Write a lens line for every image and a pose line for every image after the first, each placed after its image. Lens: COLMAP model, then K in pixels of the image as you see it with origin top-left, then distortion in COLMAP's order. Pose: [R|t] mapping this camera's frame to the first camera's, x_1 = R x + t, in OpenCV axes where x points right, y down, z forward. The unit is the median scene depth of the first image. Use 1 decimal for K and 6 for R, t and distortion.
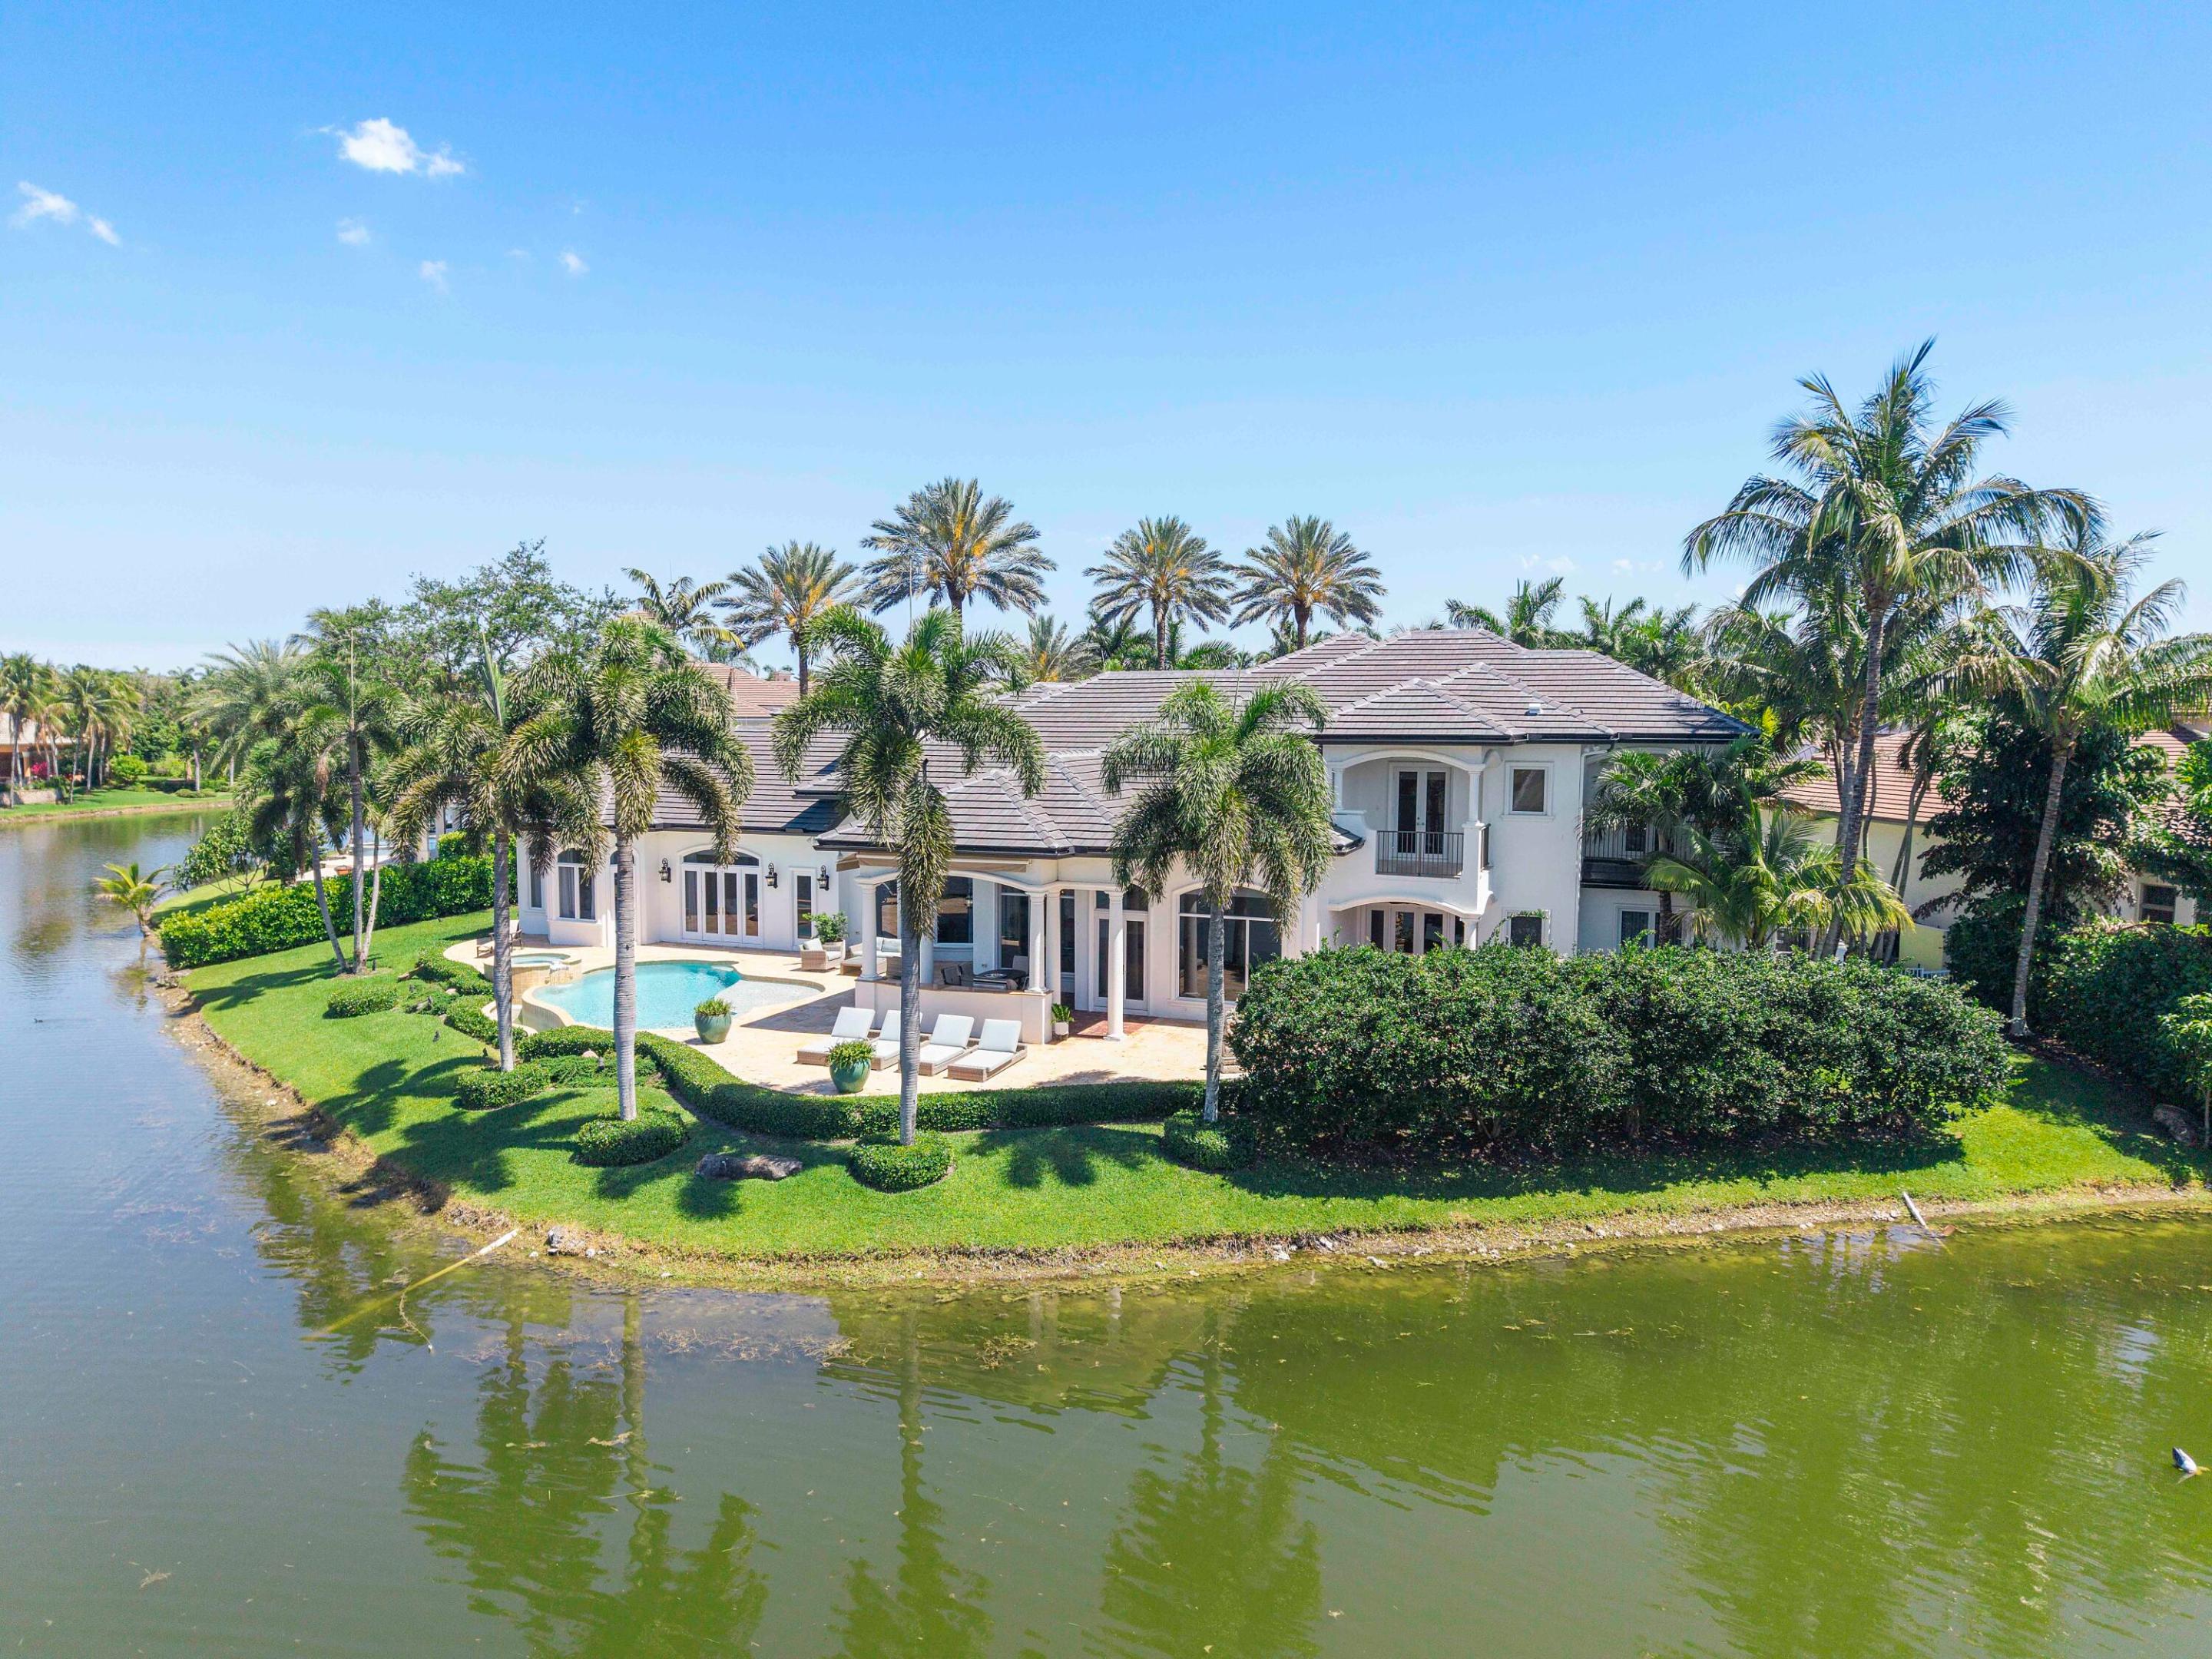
lens RADIAL K [[1499.5, 0, 1121.4], [0, 1499.5, 821.5], [0, 0, 1]] dist [0.000326, -0.000280]
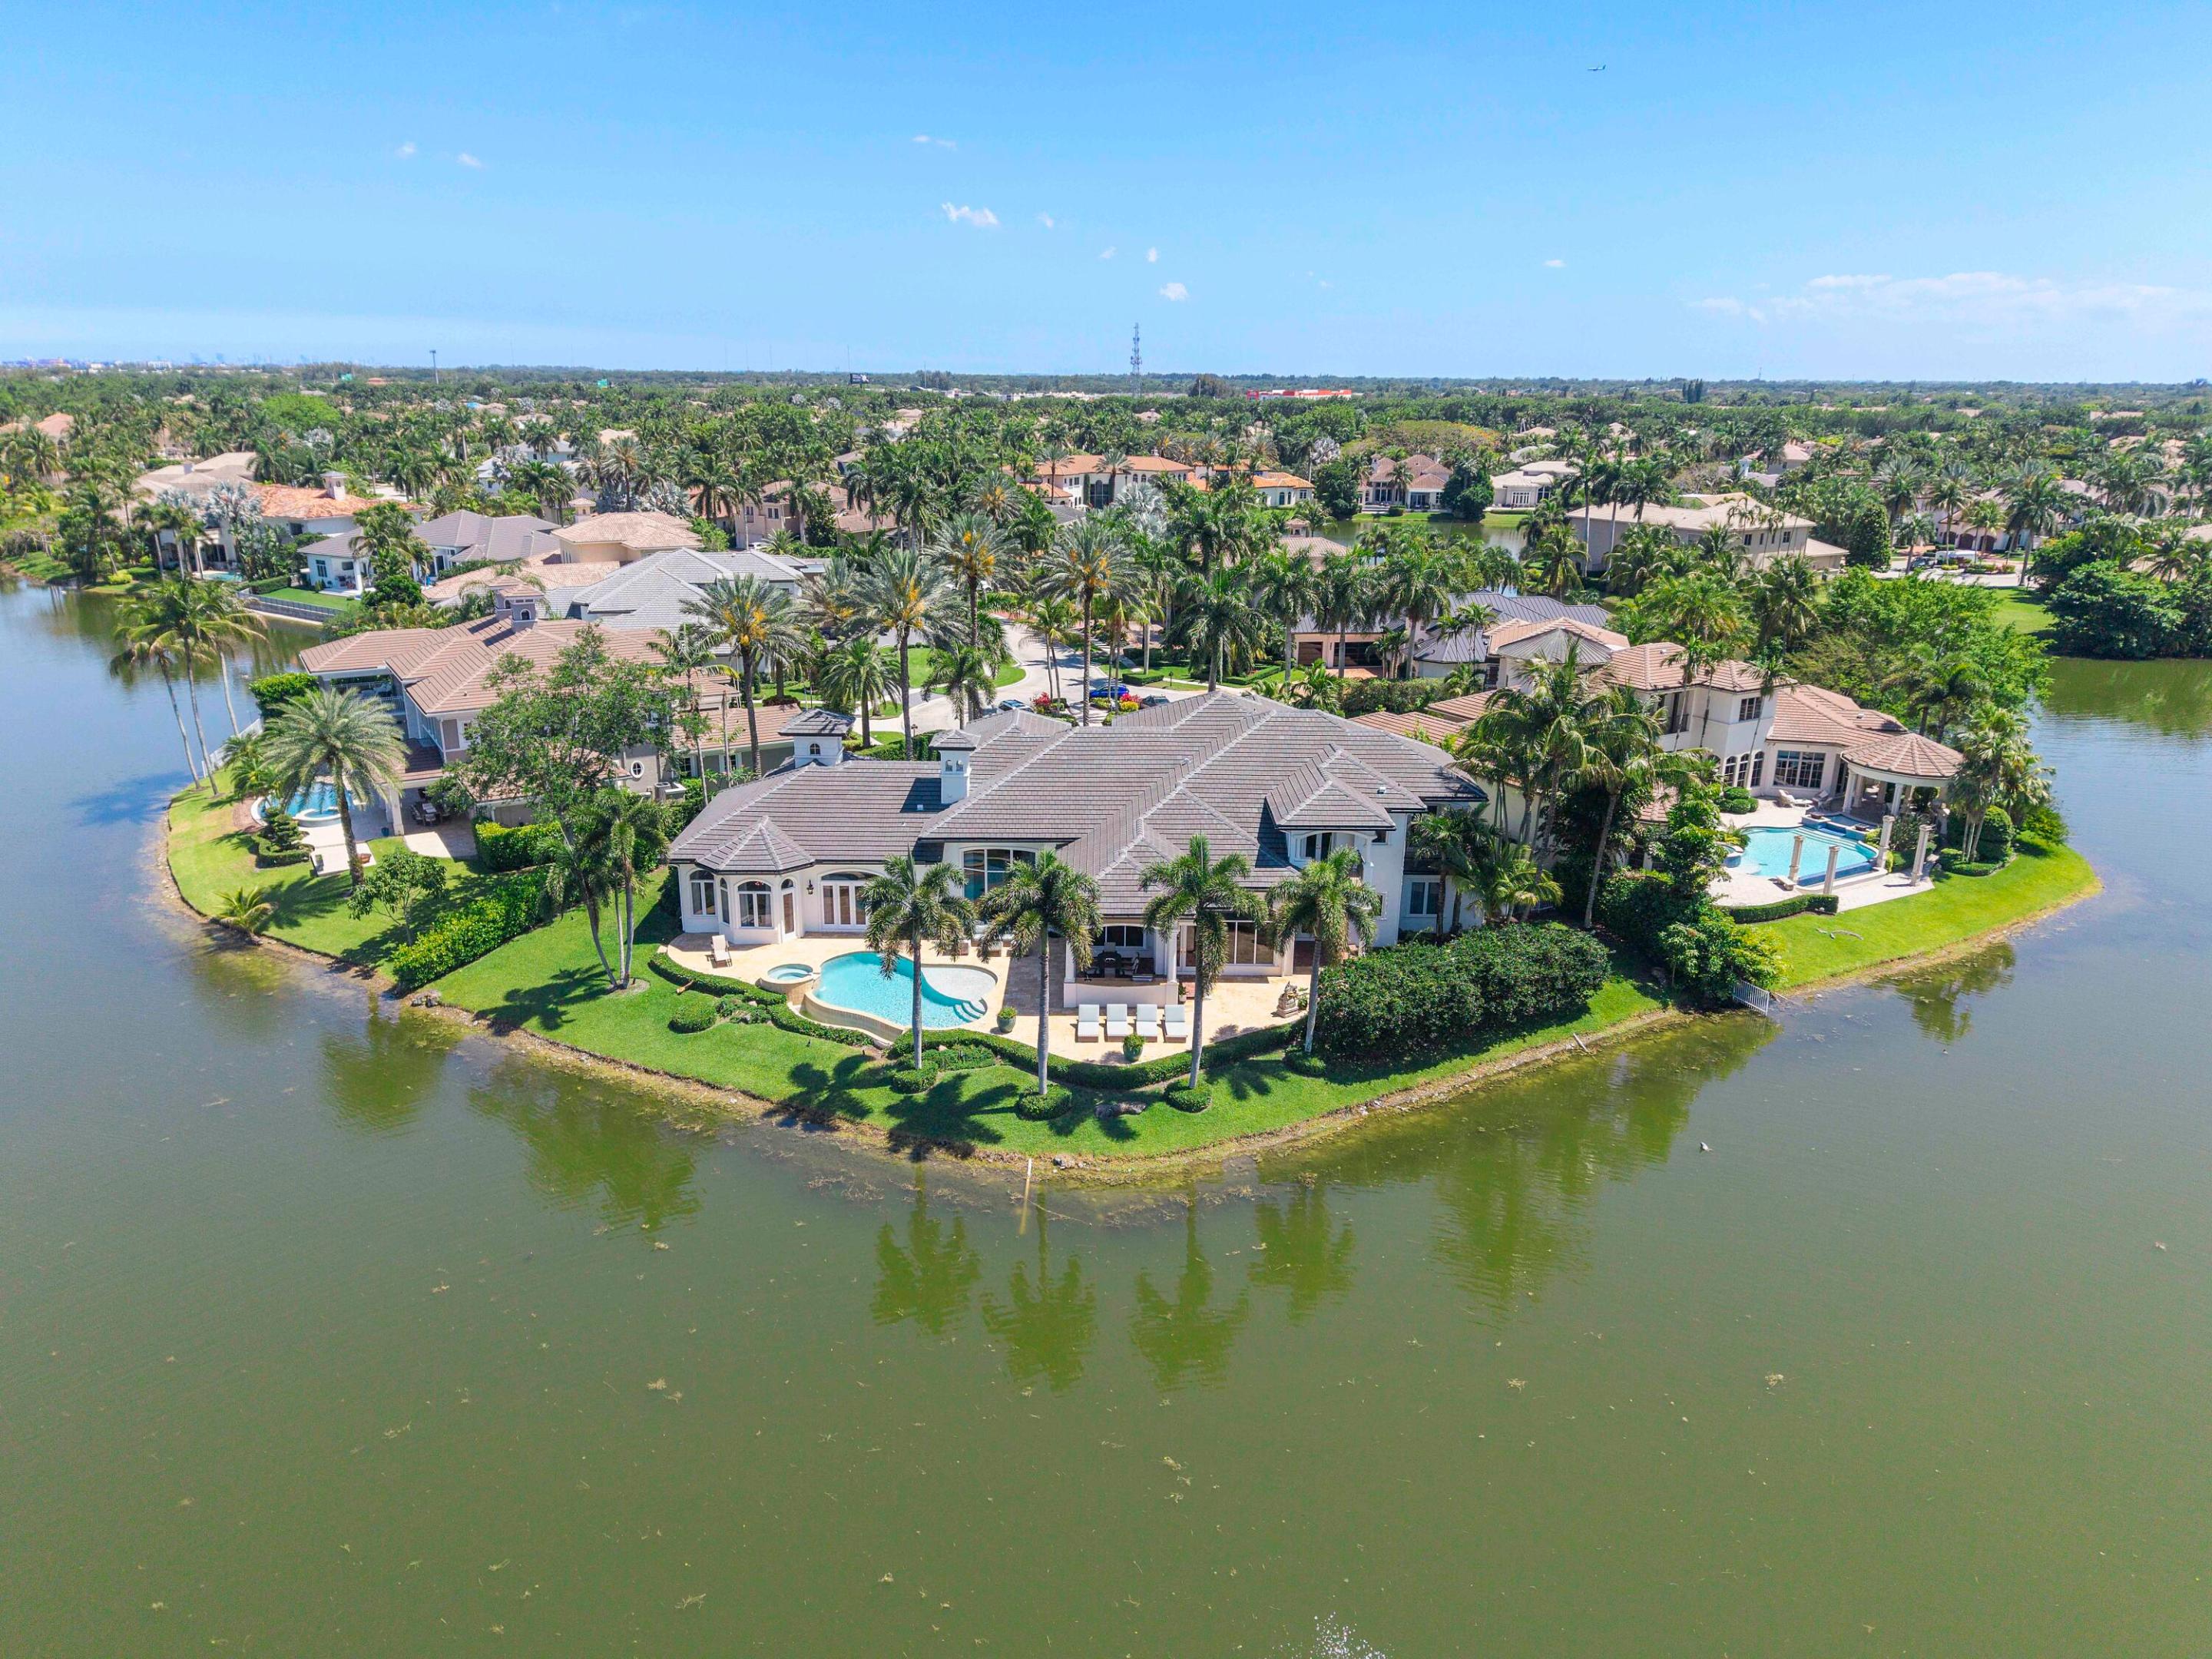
lens RADIAL K [[1504.0, 0, 1118.9], [0, 1504.0, 829.2], [0, 0, 1]] dist [0.050751, -0.071007]
pose [[0.929205, -0.103075, 0.354900, -0.858908], [0.023278, 0.974734, 0.222150, -0.552314], [-0.368831, -0.198162, 0.908127, -0.736868]]
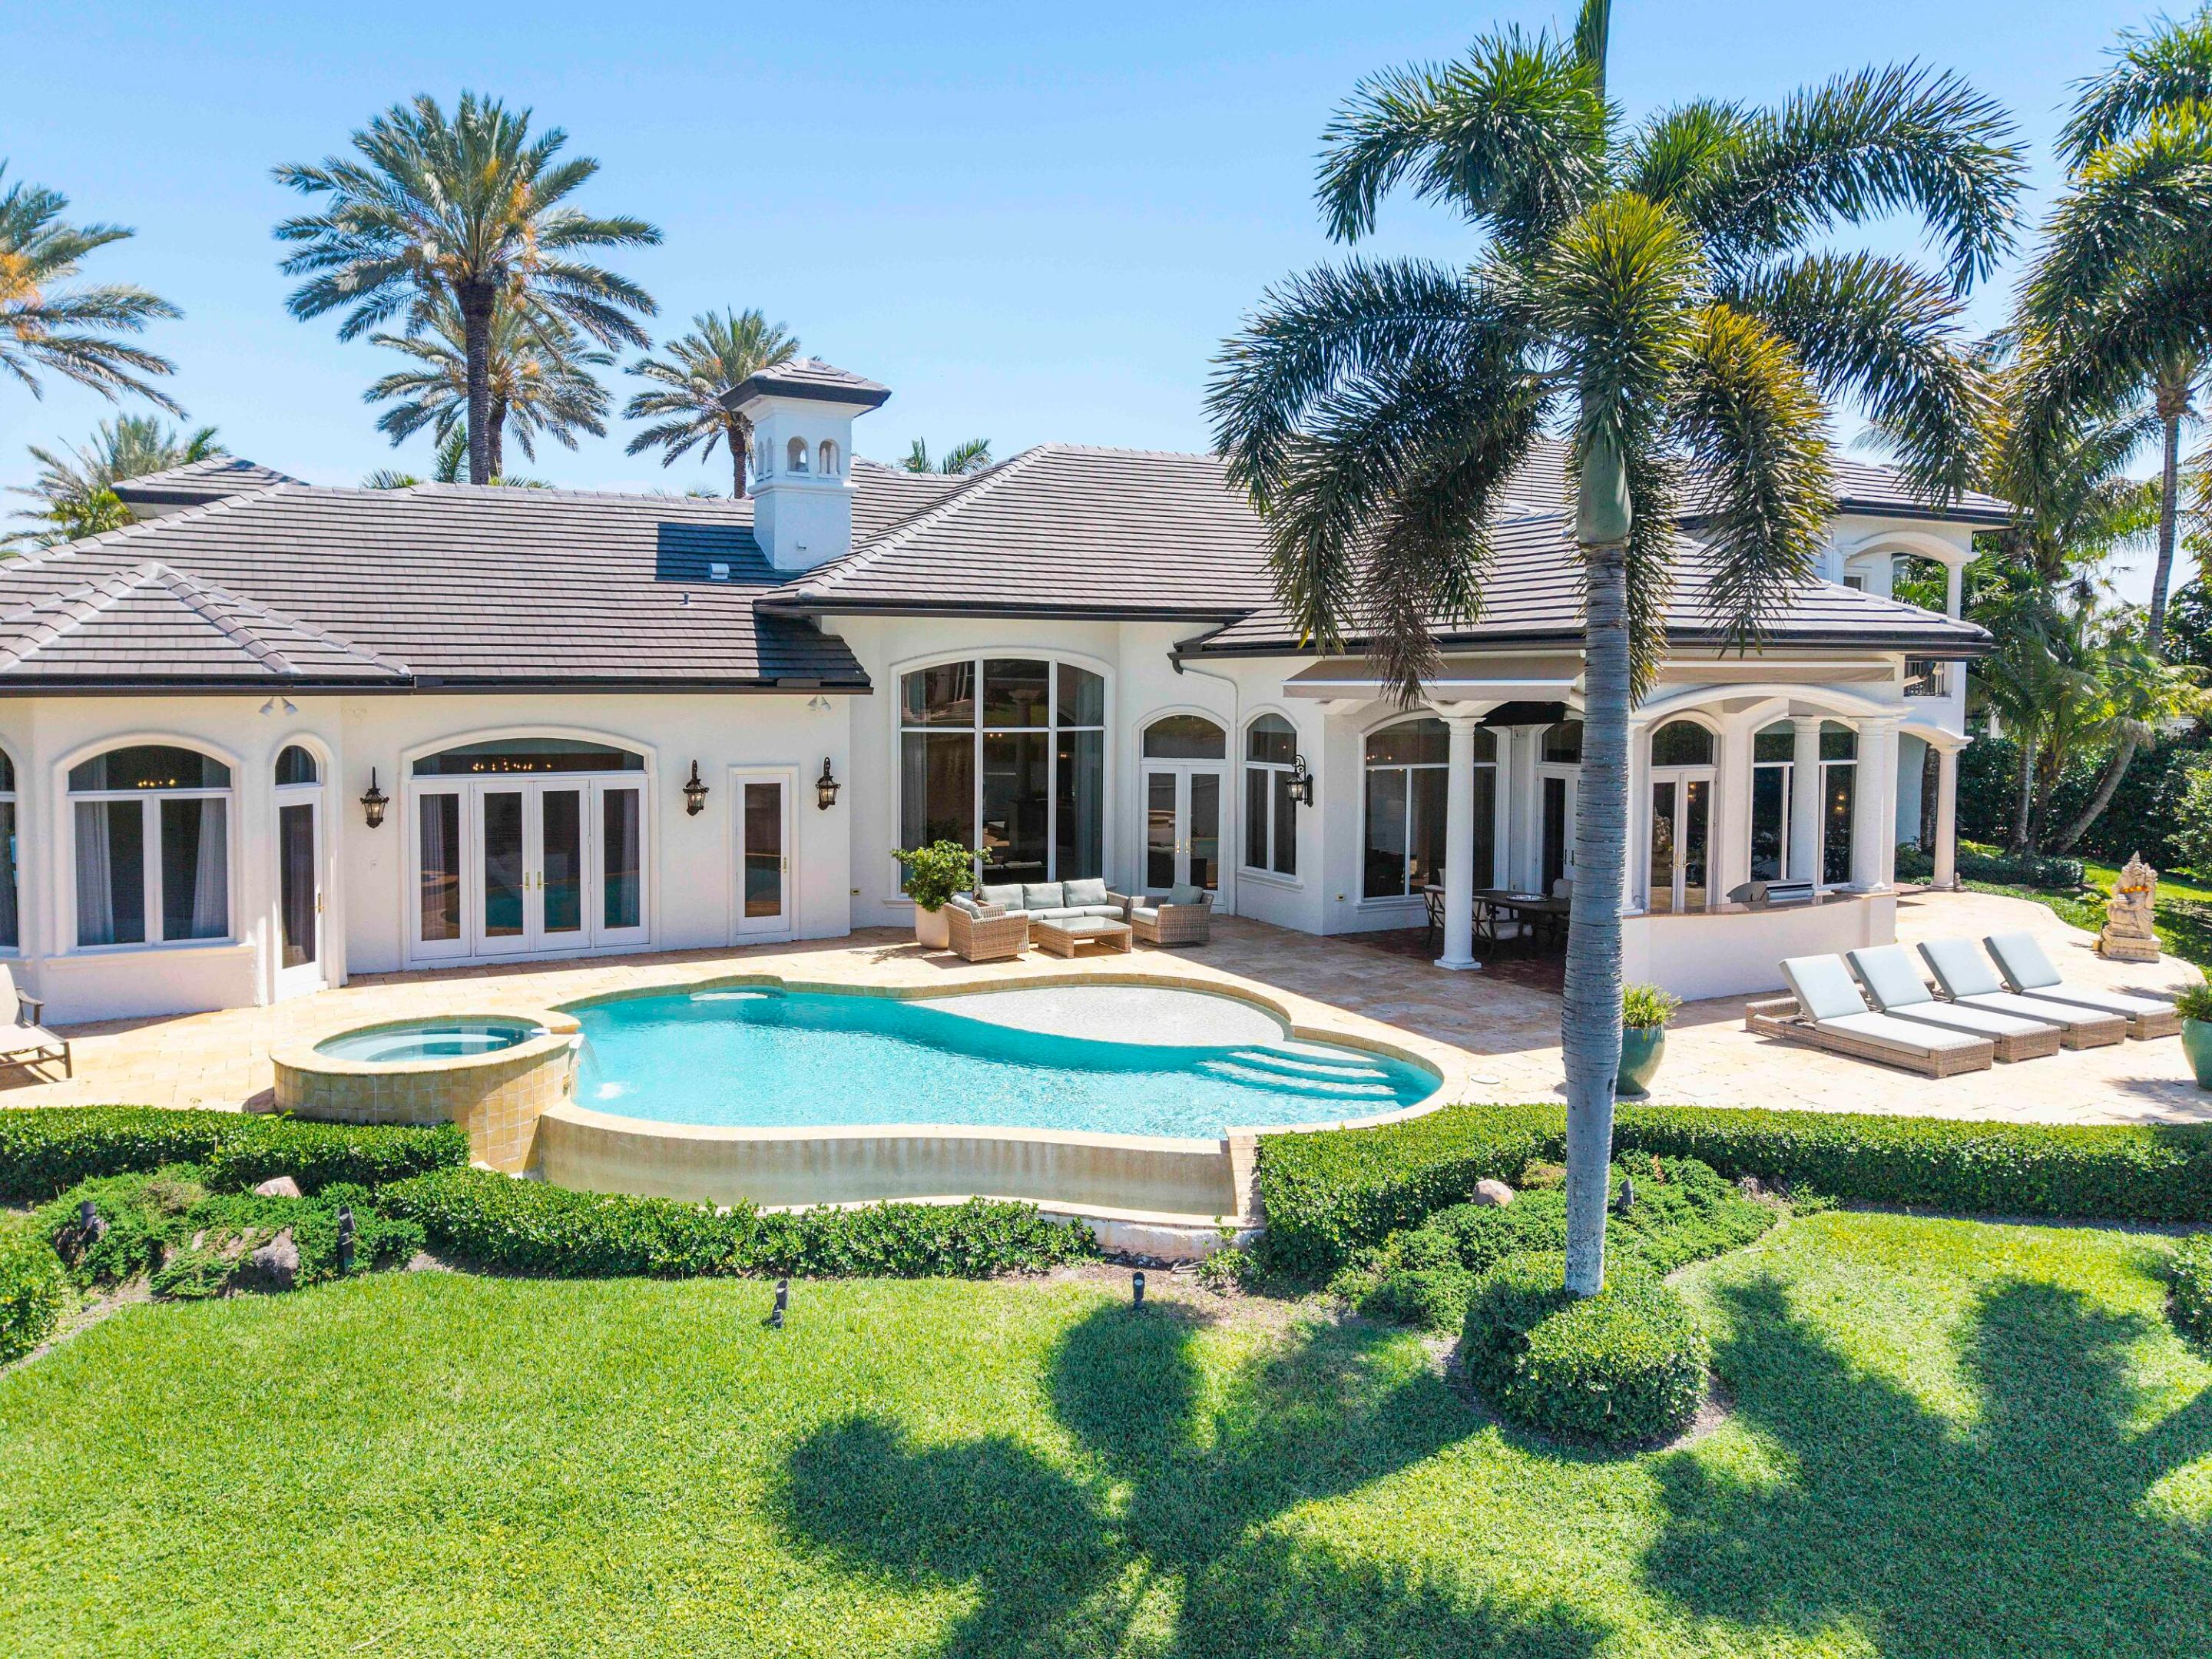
lens RADIAL K [[1527.4, 0, 1109.0], [0, 1527.4, 715.4], [0, 0, 1]] dist [0.009310, -0.001972]
pose [[0.642681, -0.012382, 0.766034, -0.775948], [0.048686, 0.998509, -0.024707, 0.048302], [-0.764586, 0.053173, 0.642325, 0.915062]]
